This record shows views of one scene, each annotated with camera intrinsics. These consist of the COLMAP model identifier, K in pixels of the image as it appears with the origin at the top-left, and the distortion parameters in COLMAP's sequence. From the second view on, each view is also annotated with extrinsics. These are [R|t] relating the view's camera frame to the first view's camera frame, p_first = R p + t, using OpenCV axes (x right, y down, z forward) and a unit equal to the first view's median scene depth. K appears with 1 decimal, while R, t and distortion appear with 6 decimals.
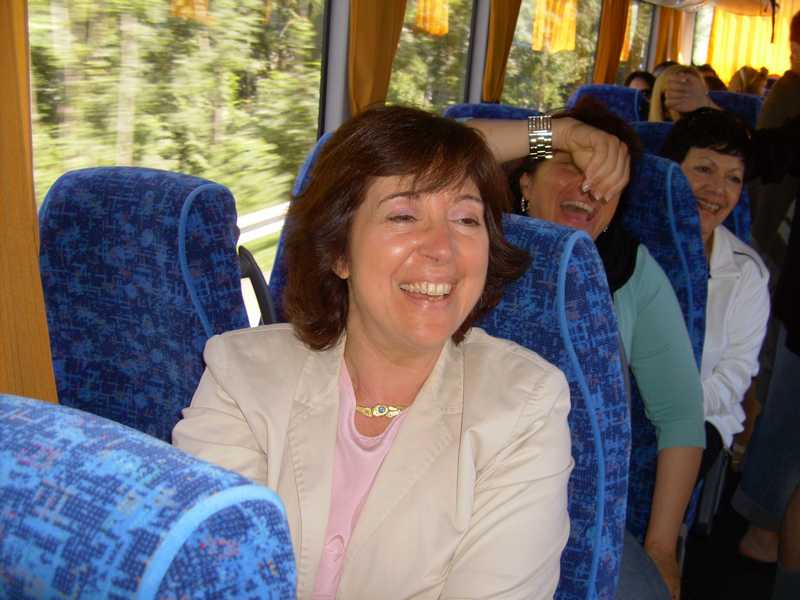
lens RADIAL K [[865.4, 0, 400.0], [0, 865.4, 300.0], [0, 0, 1]] dist [-0.210856, 0.203097]
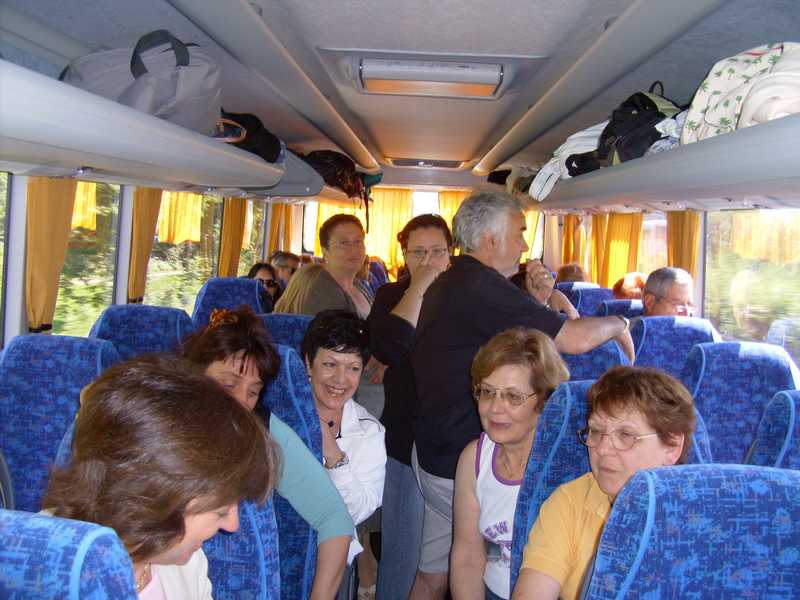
lens RADIAL K [[865.4, 0, 400.0], [0, 865.4, 300.0], [0, 0, 1]] dist [-0.210856, 0.203097]
pose [[0.906905, -0.025072, 0.420588, -0.370774], [0.110200, 0.977594, -0.179347, 0.119116], [-0.406668, 0.209000, 0.889348, -1.235725]]
